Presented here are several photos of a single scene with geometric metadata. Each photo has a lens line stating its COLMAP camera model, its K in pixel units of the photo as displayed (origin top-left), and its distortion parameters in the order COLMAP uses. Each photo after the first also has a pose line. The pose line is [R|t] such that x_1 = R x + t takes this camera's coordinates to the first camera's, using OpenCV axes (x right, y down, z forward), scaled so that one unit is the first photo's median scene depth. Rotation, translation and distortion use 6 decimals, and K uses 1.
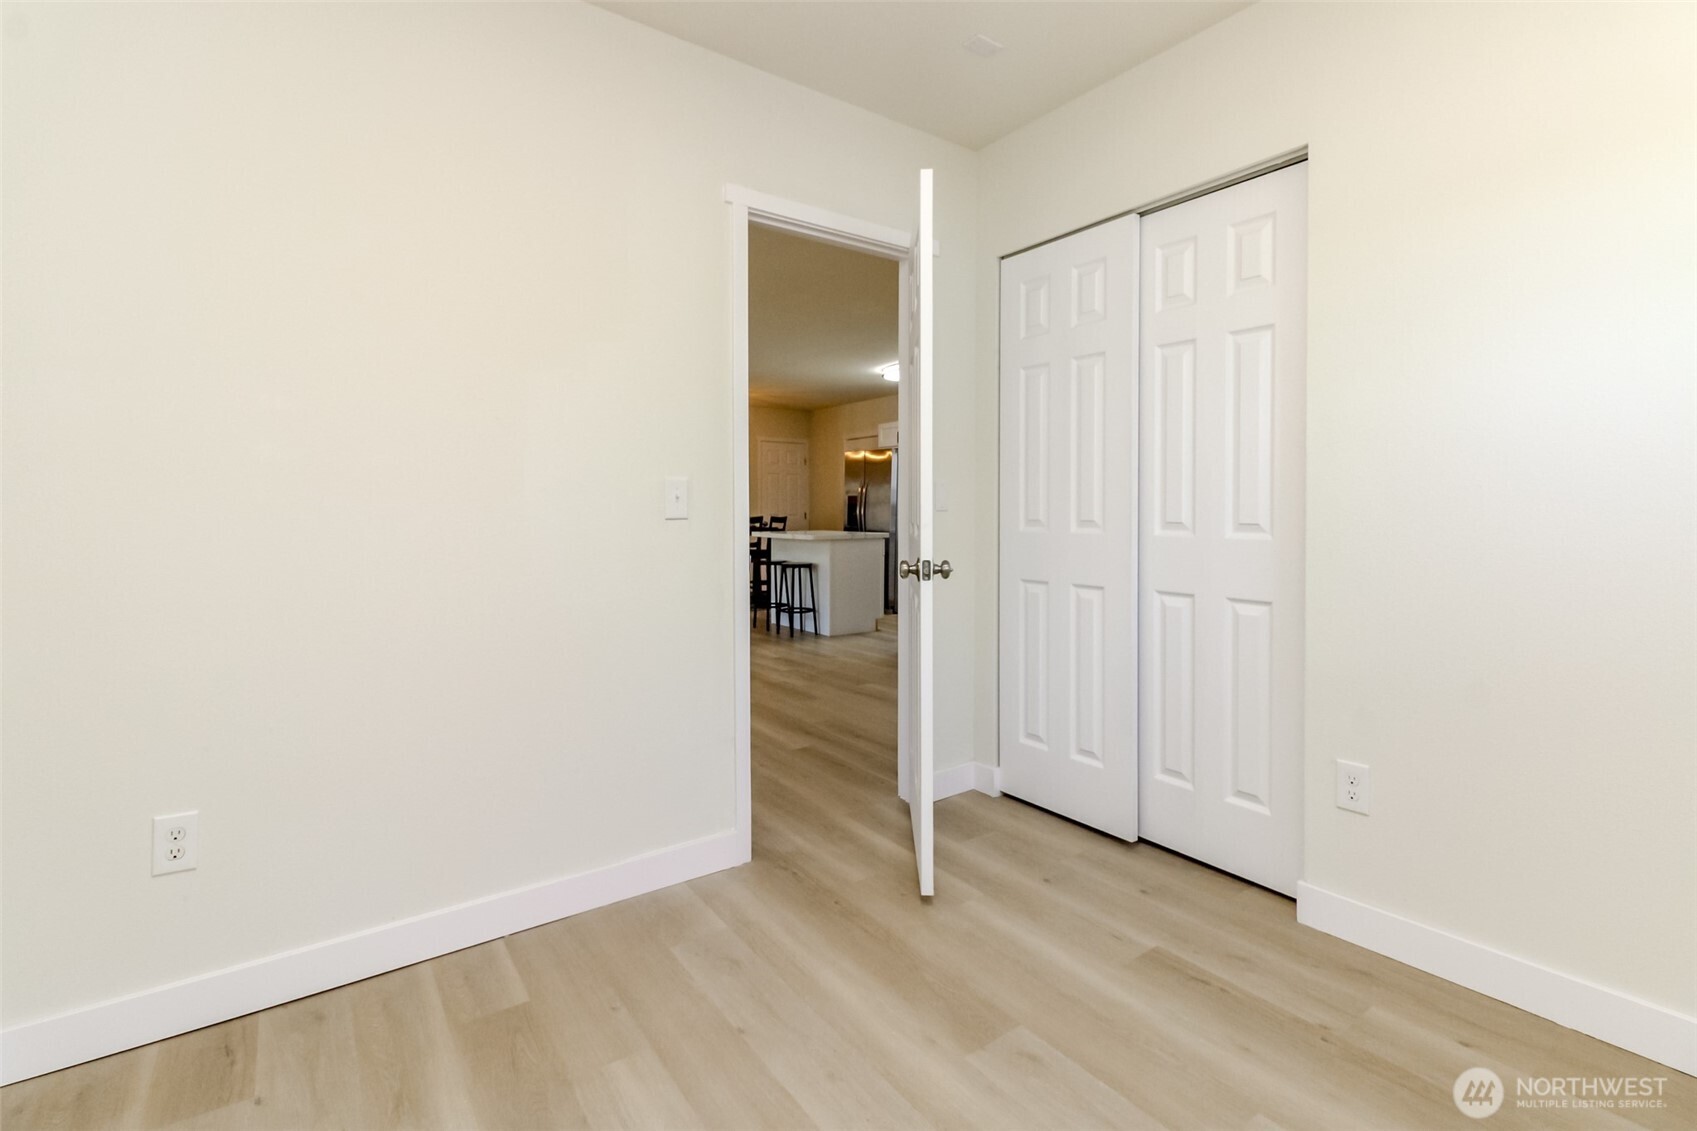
lens RADIAL K [[771.5, 0, 841.6], [0, 771.5, 518.0], [0, 0, 1]] dist [-0.000837, -0.001798]
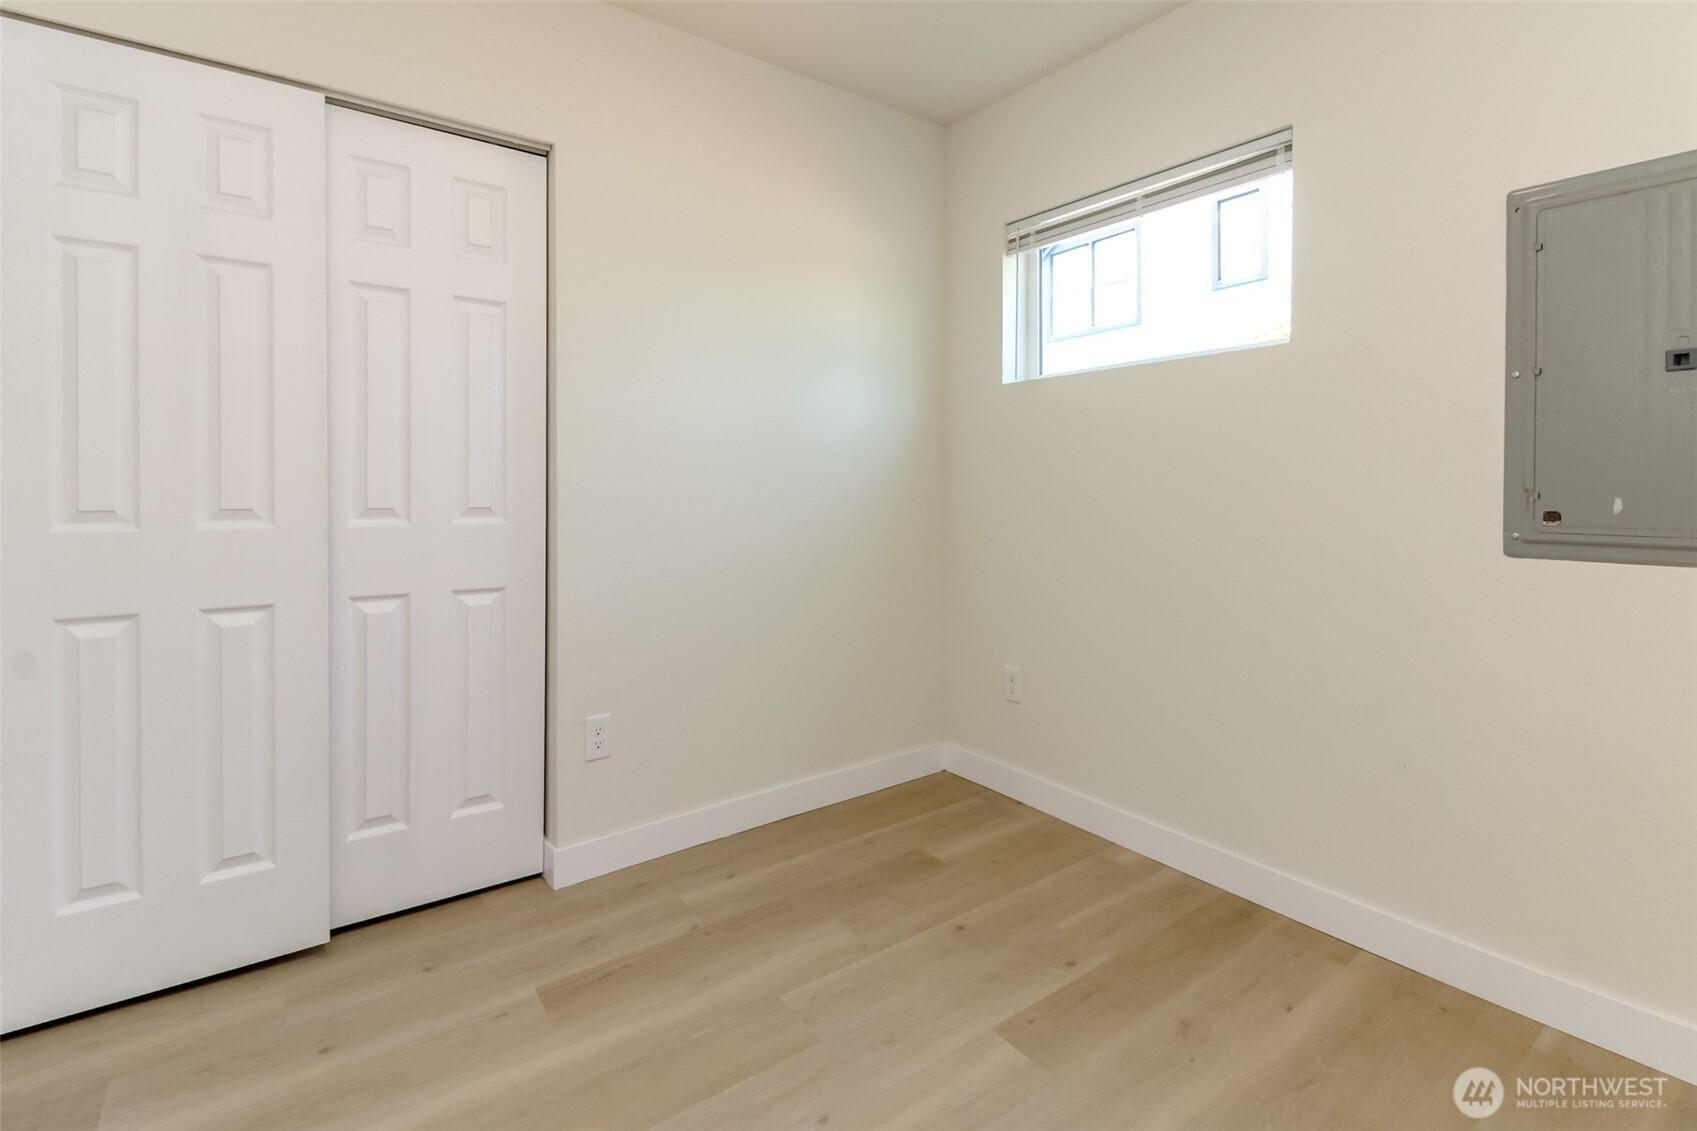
lens RADIAL K [[766.5, 0, 855.5], [0, 766.5, 490.7], [0, 0, 1]] dist [-0.000031, 0.000207]
pose [[-0.010165, -0.000375, 0.999948, -0.399478], [0.013983, 0.999902, 0.000517, -0.006469], [-0.999851, 0.013988, -0.010159, 0.543612]]
